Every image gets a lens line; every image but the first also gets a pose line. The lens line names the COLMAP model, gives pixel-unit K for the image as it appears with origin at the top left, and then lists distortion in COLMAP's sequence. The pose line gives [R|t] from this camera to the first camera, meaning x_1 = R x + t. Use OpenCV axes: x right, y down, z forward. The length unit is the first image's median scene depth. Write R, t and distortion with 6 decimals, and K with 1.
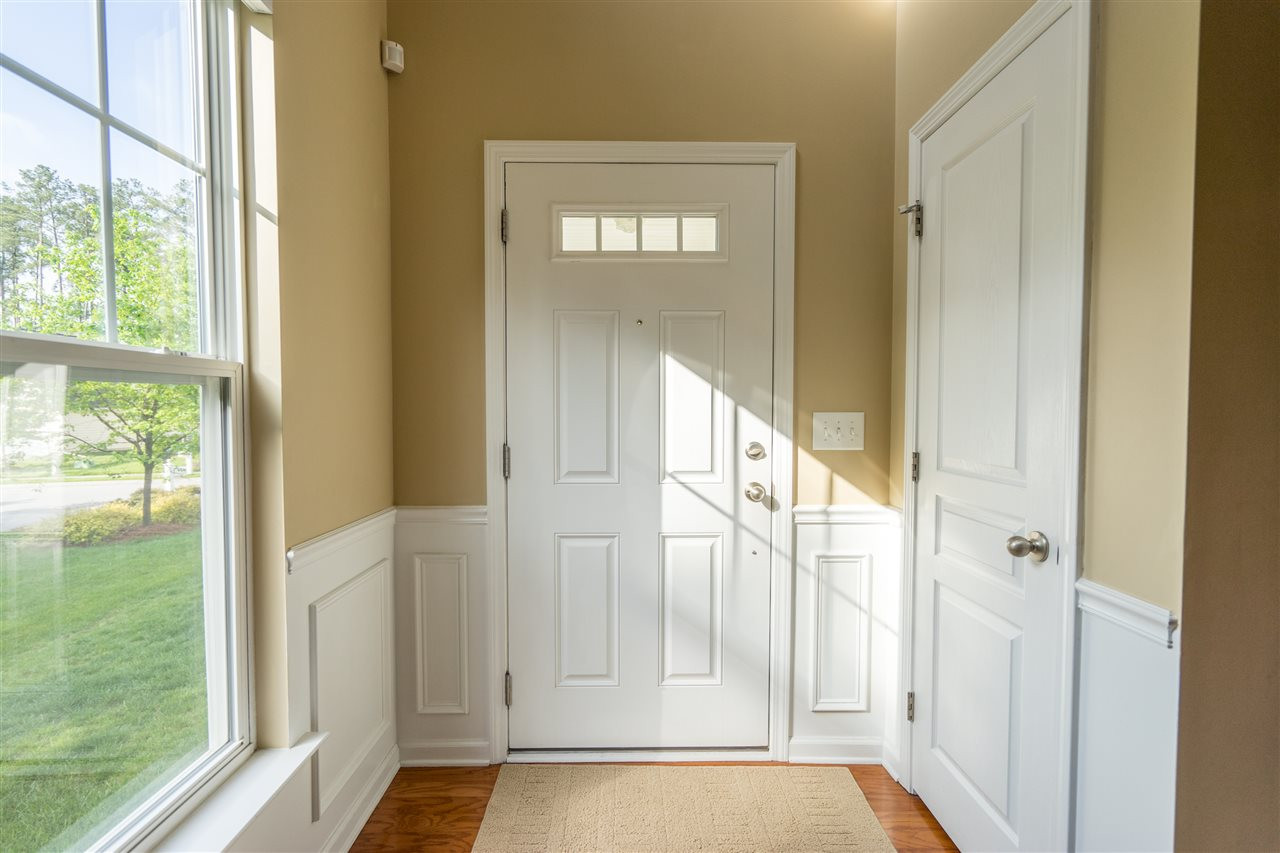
lens RADIAL K [[572.4, 0, 633.9], [0, 572.4, 432.3], [0, 0, 1]] dist [-0.000369, 0.000119]
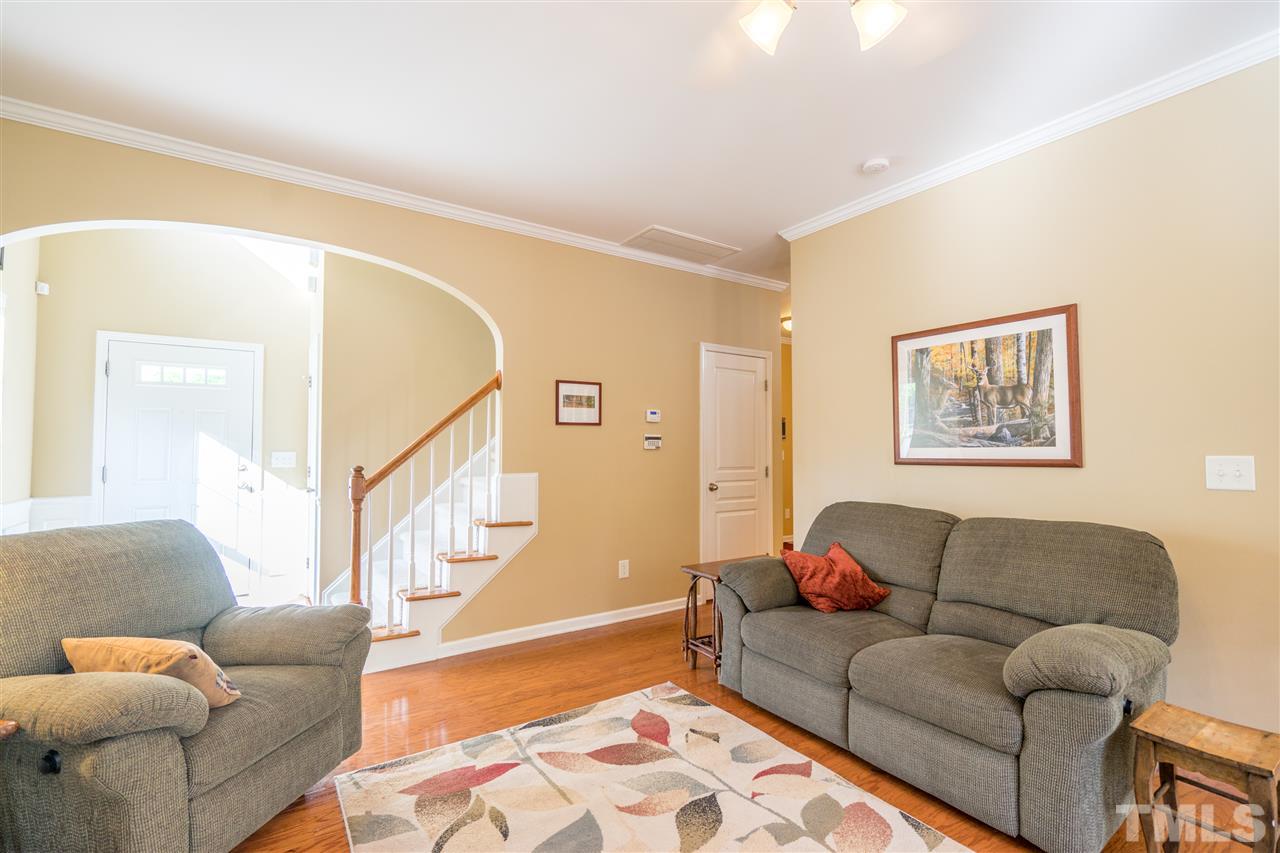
lens RADIAL K [[572.4, 0, 629.4], [0, 572.4, 428.4], [0, 0, 1]] dist [-0.000369, 0.000119]
pose [[0.840011, 0.018728, 0.542246, 0.274609], [0.021052, 0.997527, -0.067064, 0.062145], [-0.542160, 0.067750, 0.837539, -1.931360]]
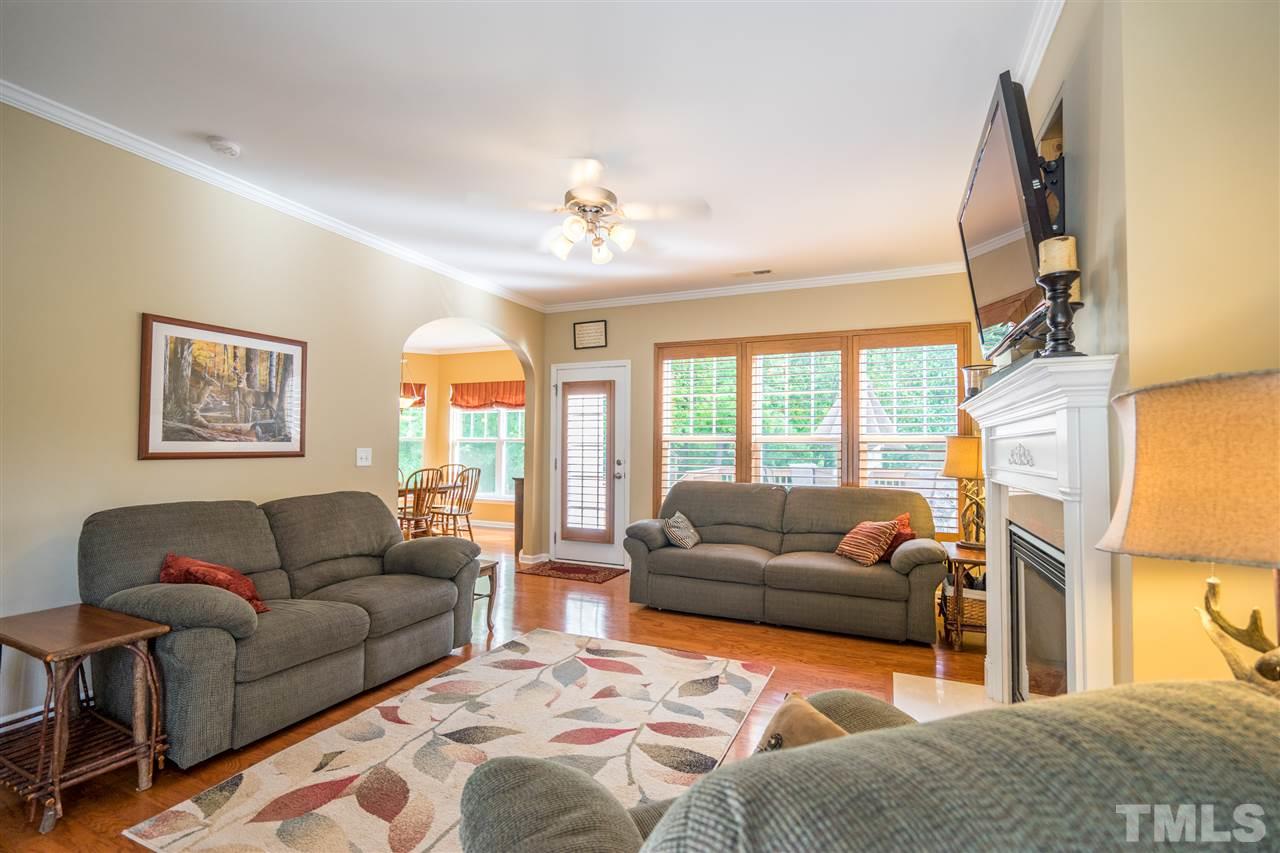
lens RADIAL K [[572.4, 0, 638.3], [0, 572.4, 435.0], [0, 0, 1]] dist [-0.000369, 0.000119]
pose [[-0.908752, 0.000973, 0.417336, 0.074949], [0.006677, 0.999903, 0.012209, -0.002298], [-0.417284, 0.013882, -0.908670, -0.135837]]
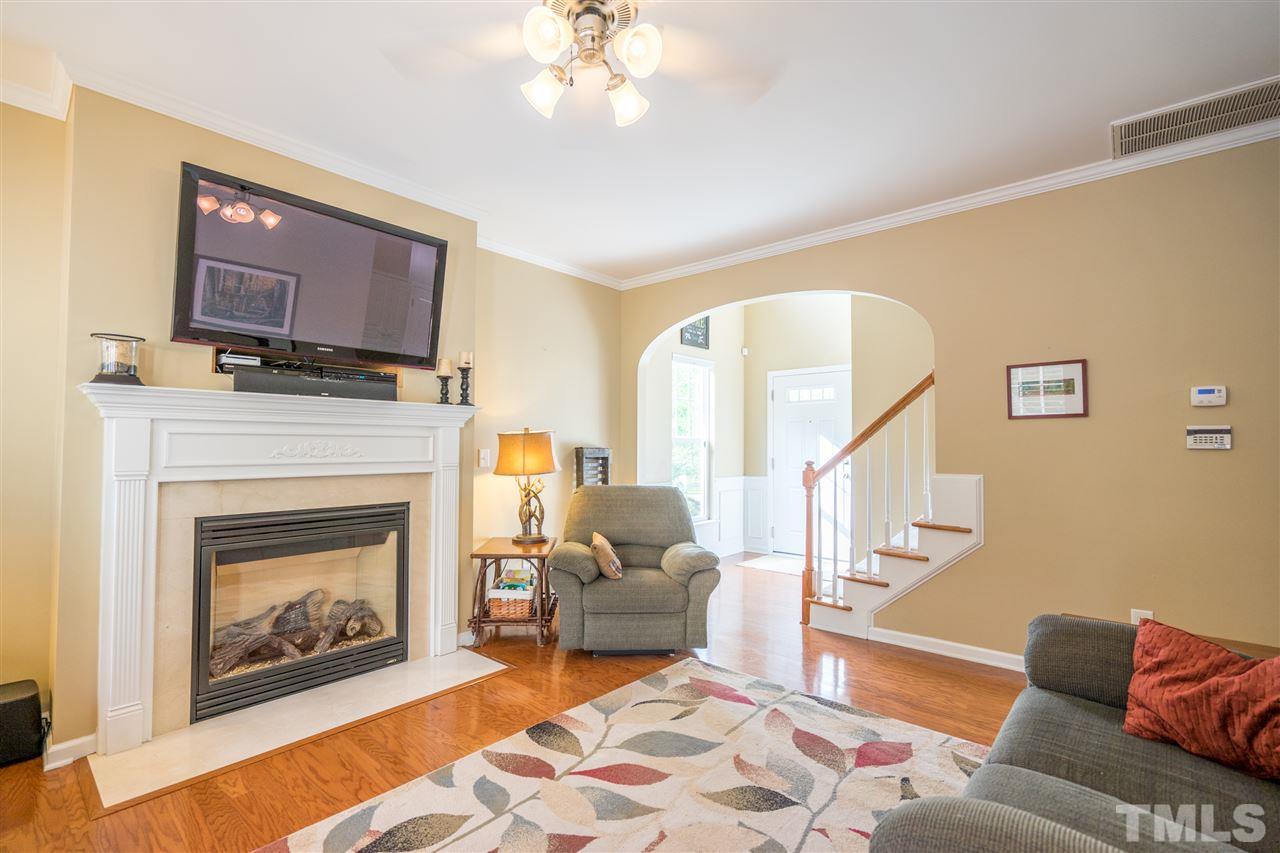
lens RADIAL K [[572.4, 0, 641.4], [0, 572.4, 429.8], [0, 0, 1]] dist [-0.000369, 0.000119]
pose [[0.746268, -0.016048, -0.665452, 1.472320], [-0.029863, 0.997896, -0.057555, 0.069303], [0.664976, 0.062824, 0.744218, -2.073890]]
